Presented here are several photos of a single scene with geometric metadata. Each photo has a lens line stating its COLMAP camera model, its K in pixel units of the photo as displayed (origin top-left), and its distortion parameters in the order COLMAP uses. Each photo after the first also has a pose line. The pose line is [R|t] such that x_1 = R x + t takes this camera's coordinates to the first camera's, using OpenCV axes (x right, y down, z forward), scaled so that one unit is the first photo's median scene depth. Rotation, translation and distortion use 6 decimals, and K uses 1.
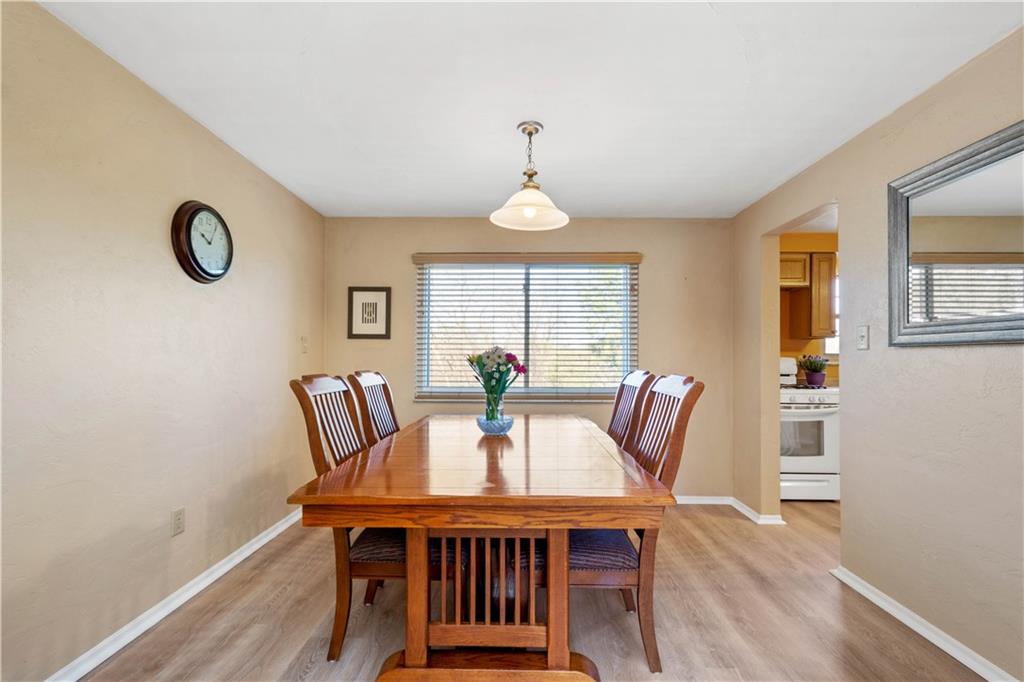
lens RADIAL K [[448.8, 0, 511.1], [0, 448.8, 350.4], [0, 0, 1]] dist [0.012686, -0.000003]
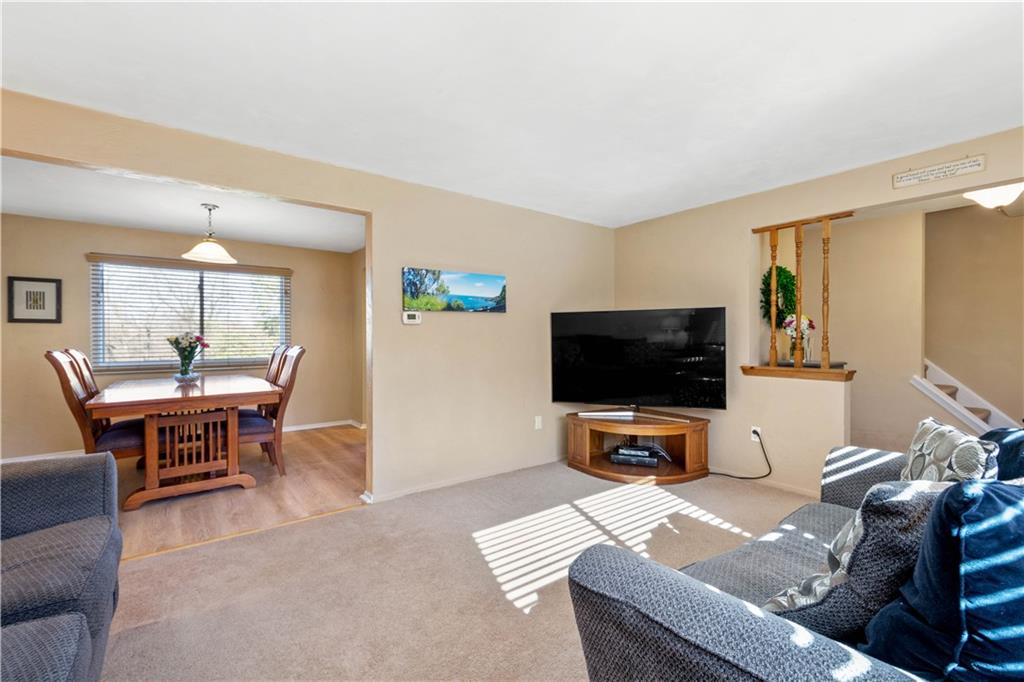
lens RADIAL K [[446.7, 0, 512.0], [0, 446.7, 341.0], [0, 0, 1]] dist [0.002461, -0.000005]
pose [[0.778584, -0.012694, 0.627411, -0.117068], [-0.004997, 0.999638, 0.026426, -0.021736], [-0.627520, -0.023710, 0.778239, -0.910548]]
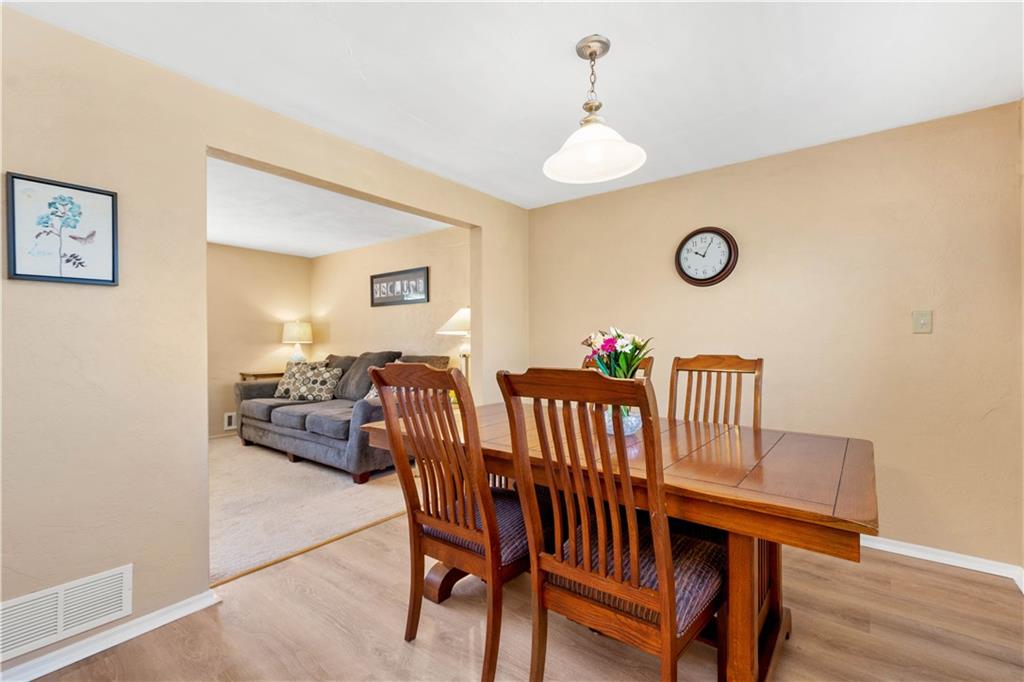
lens RADIAL K [[446.7, 0, 512.0], [0, 446.7, 341.0], [0, 0, 1]] dist [0.002461, -0.000005]
pose [[-0.601968, -0.003137, -0.798514, 0.614044], [0.013354, 0.999813, -0.013995, 0.020227], [0.798408, -0.019088, -0.601814, 1.139436]]
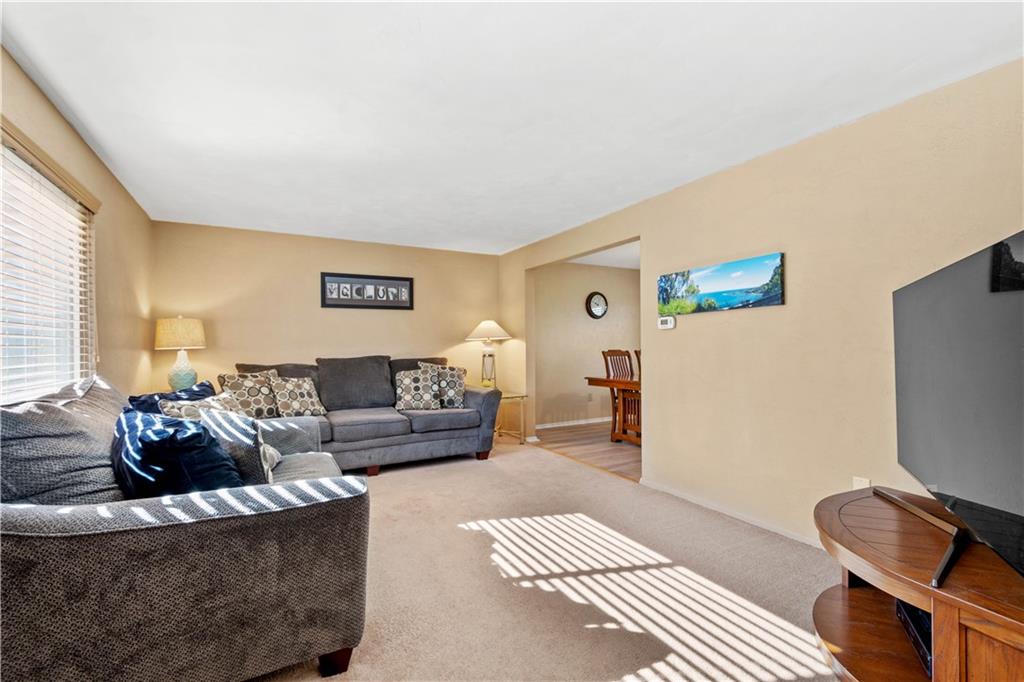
lens RADIAL K [[448.8, 0, 511.1], [0, 448.8, 350.4], [0, 0, 1]] dist [0.012686, -0.000003]
pose [[0.505621, -0.001283, -0.862755, 1.316660], [0.026059, 0.999565, 0.013786, -0.002699], [0.862362, -0.029453, 0.505434, -0.812699]]
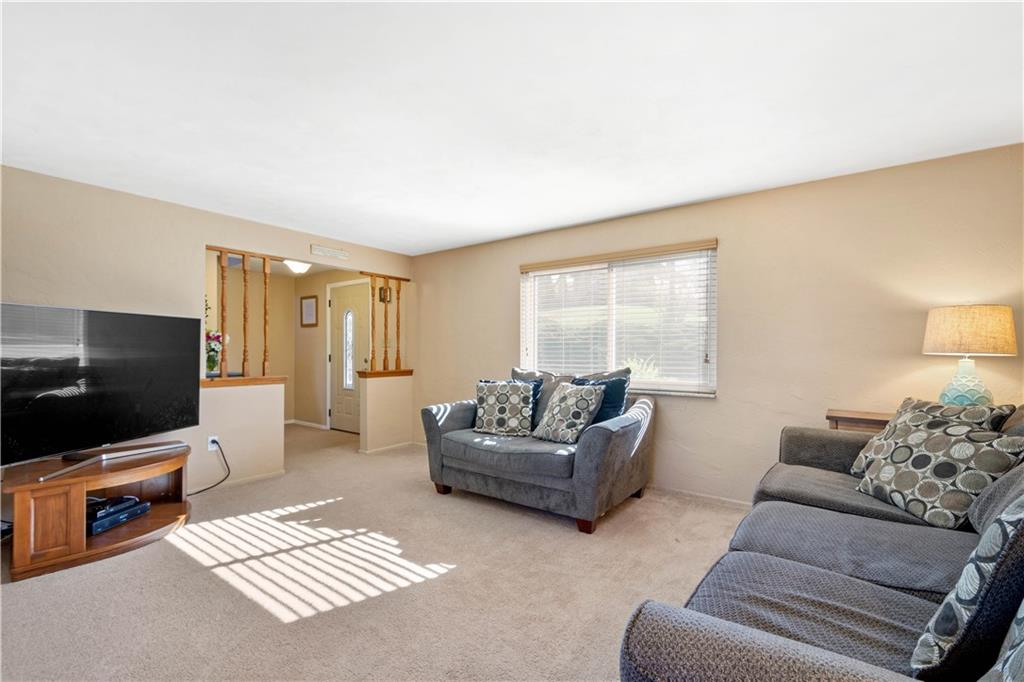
lens RADIAL K [[448.8, 0, 511.1], [0, 448.8, 350.4], [0, 0, 1]] dist [0.012686, -0.000003]
pose [[-0.816706, -0.006540, 0.577017, -0.272342], [-0.015751, 0.999816, -0.010962, 0.000992], [-0.576839, -0.018041, -0.816659, 0.284438]]
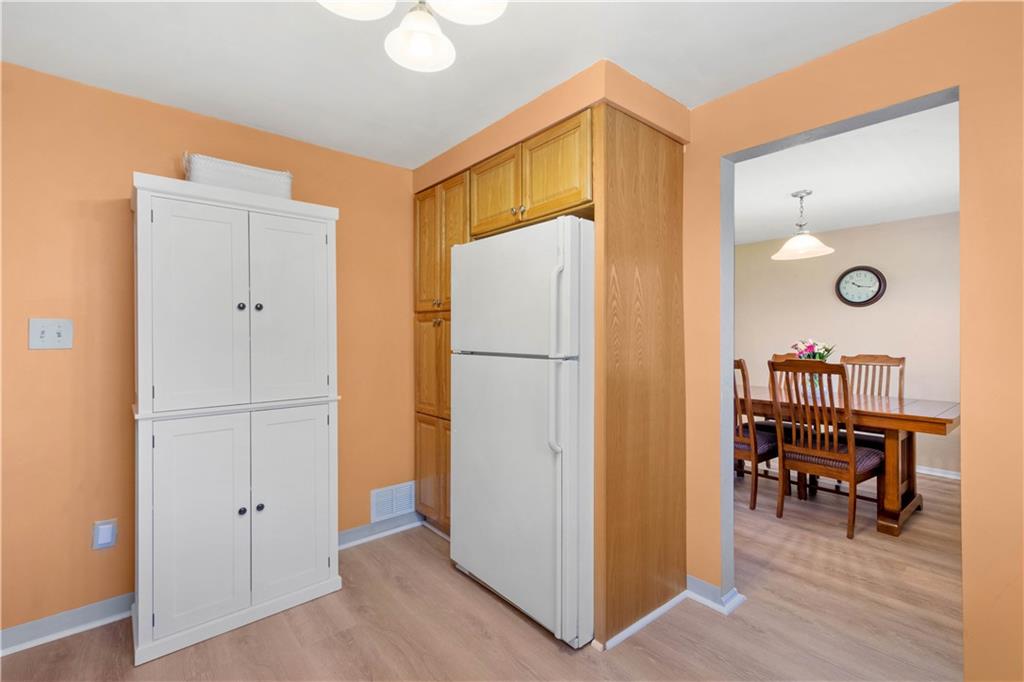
lens RADIAL K [[454.8, 0, 516.8], [0, 454.8, 336.5], [0, 0, 1]] dist [0.001355, 0.000132]
pose [[-0.749221, -0.007595, -0.662277, 1.446179], [0.007330, 0.999778, -0.019757, 0.003347], [0.662280, -0.019657, -0.748999, 1.263190]]
